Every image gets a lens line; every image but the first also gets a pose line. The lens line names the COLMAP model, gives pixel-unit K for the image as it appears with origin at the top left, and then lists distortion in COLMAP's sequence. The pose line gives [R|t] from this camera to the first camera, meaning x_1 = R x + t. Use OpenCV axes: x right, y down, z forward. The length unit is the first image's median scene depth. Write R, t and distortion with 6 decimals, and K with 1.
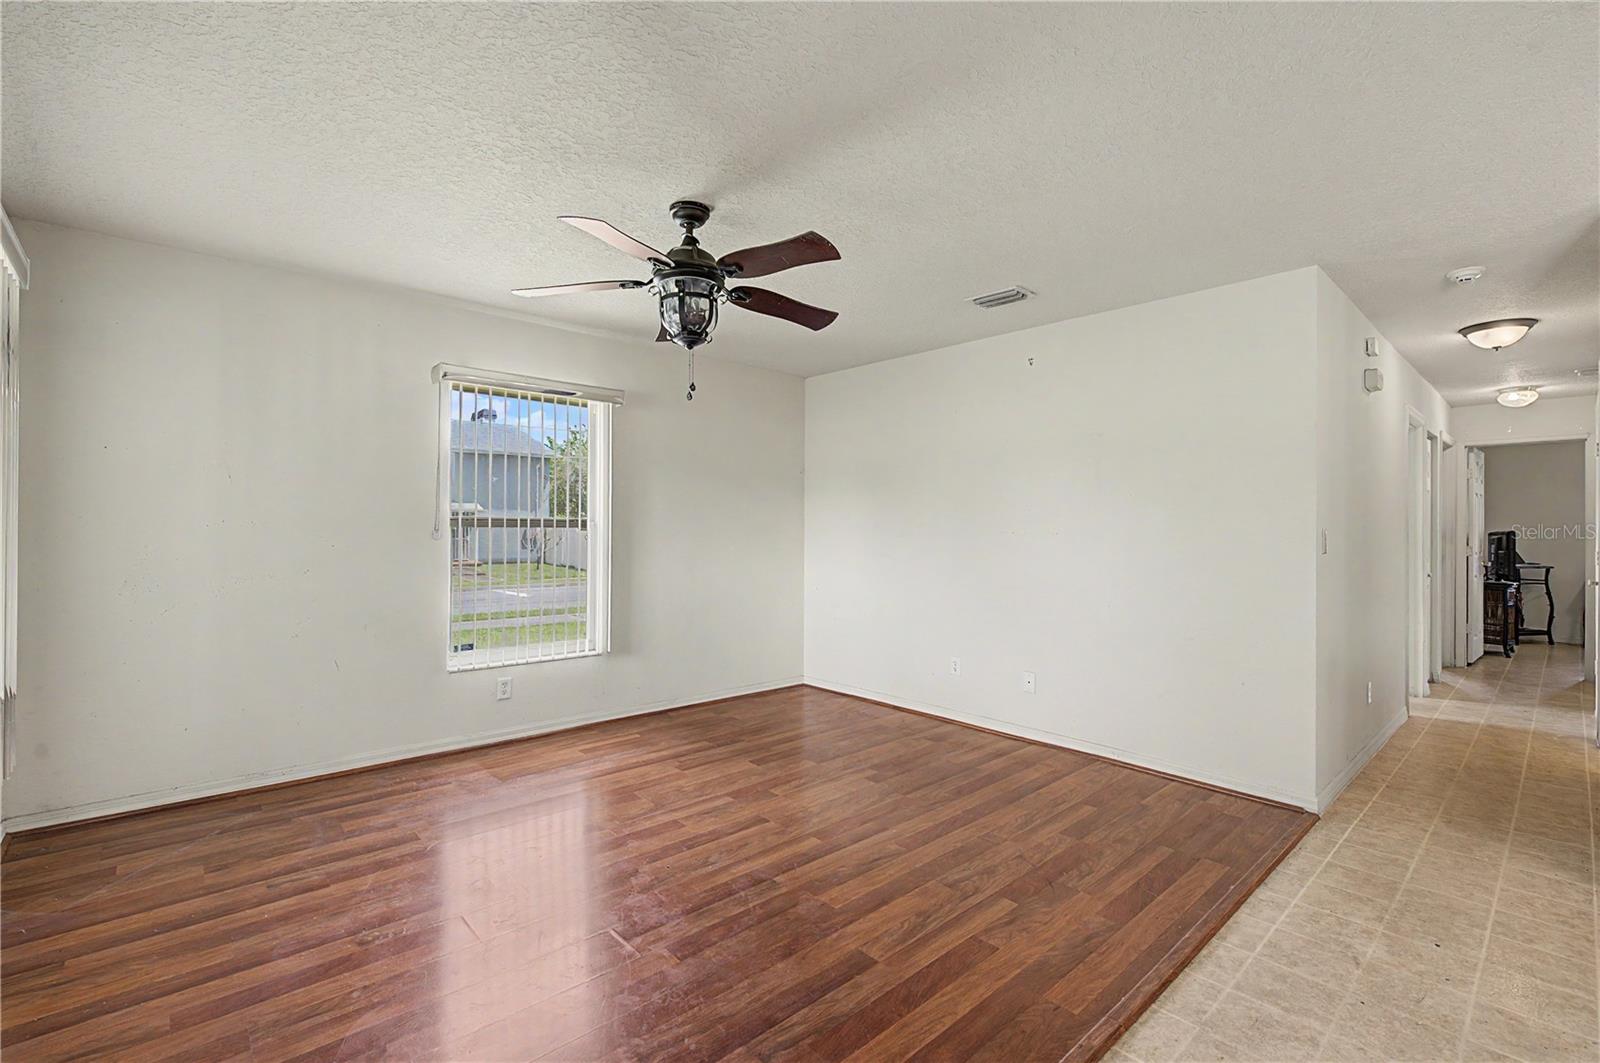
lens RADIAL K [[701.1, 0, 798.2], [0, 701.1, 525.7], [0, 0, 1]] dist [0.000347, -0.000053]
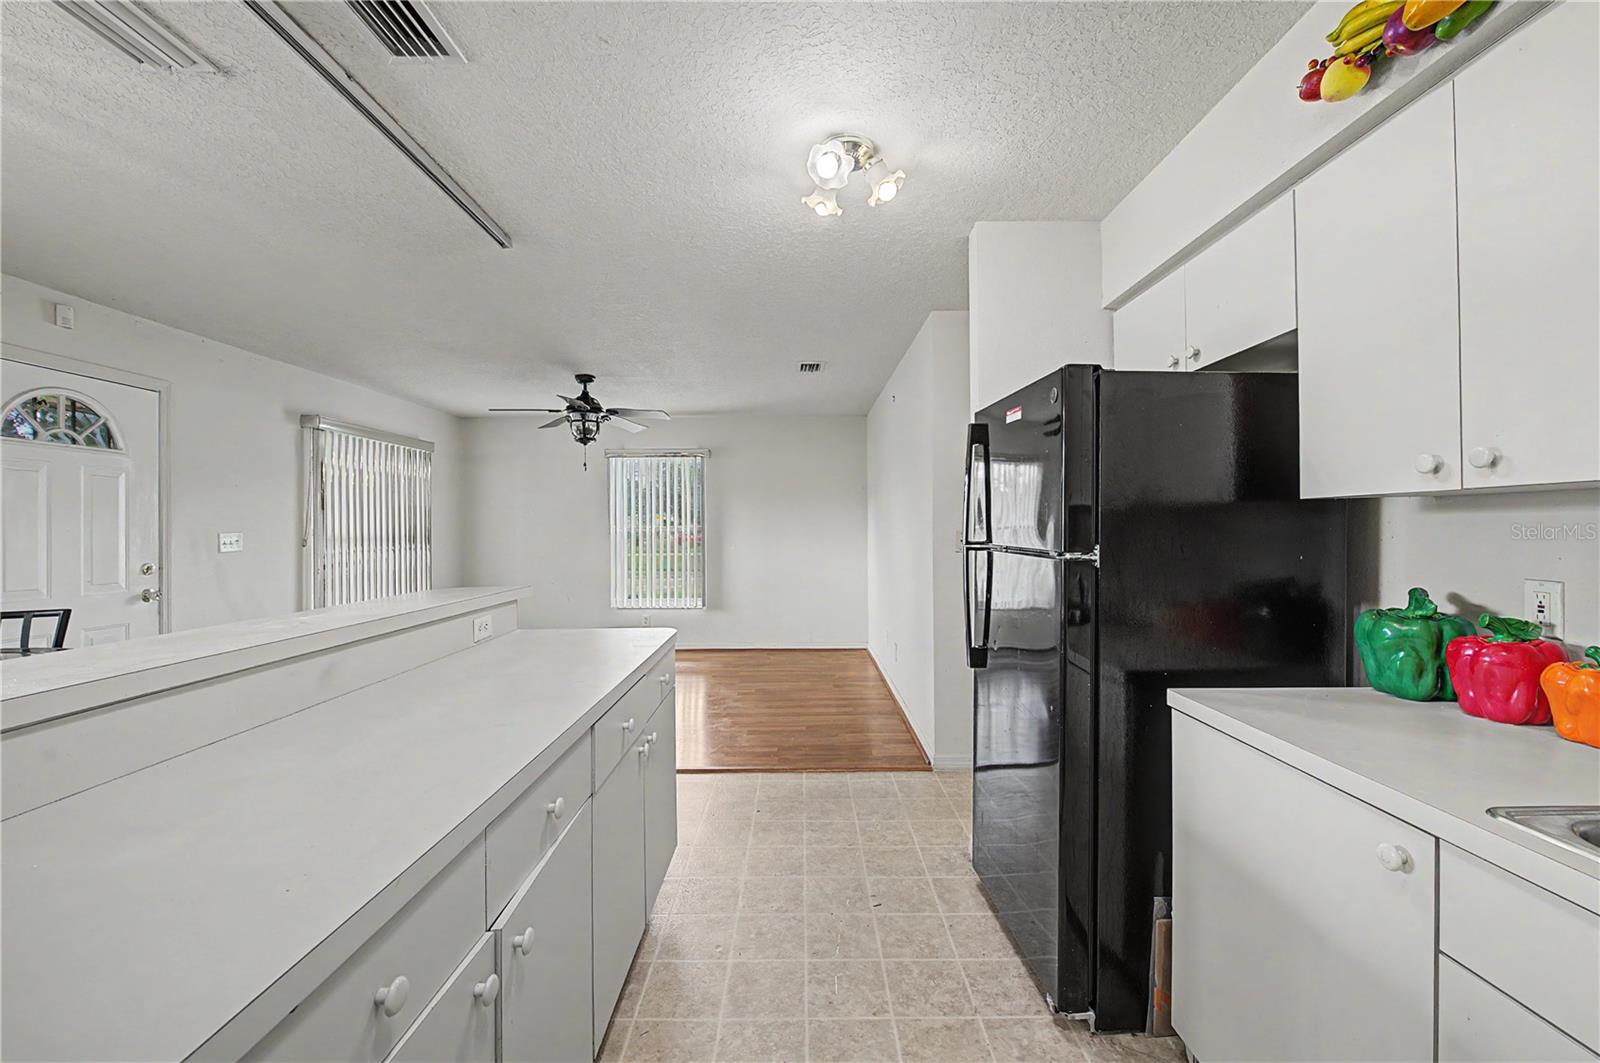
lens RADIAL K [[641.5, 0, 800.0], [0, 641.5, 531.5], [0, 0, 1]] dist [0.001205, 0.000070]
pose [[0.744472, -0.008199, -0.667604, 1.472453], [0.012967, 0.999914, 0.002180, -0.002963], [0.667528, -0.010280, 0.744513, 0.028452]]
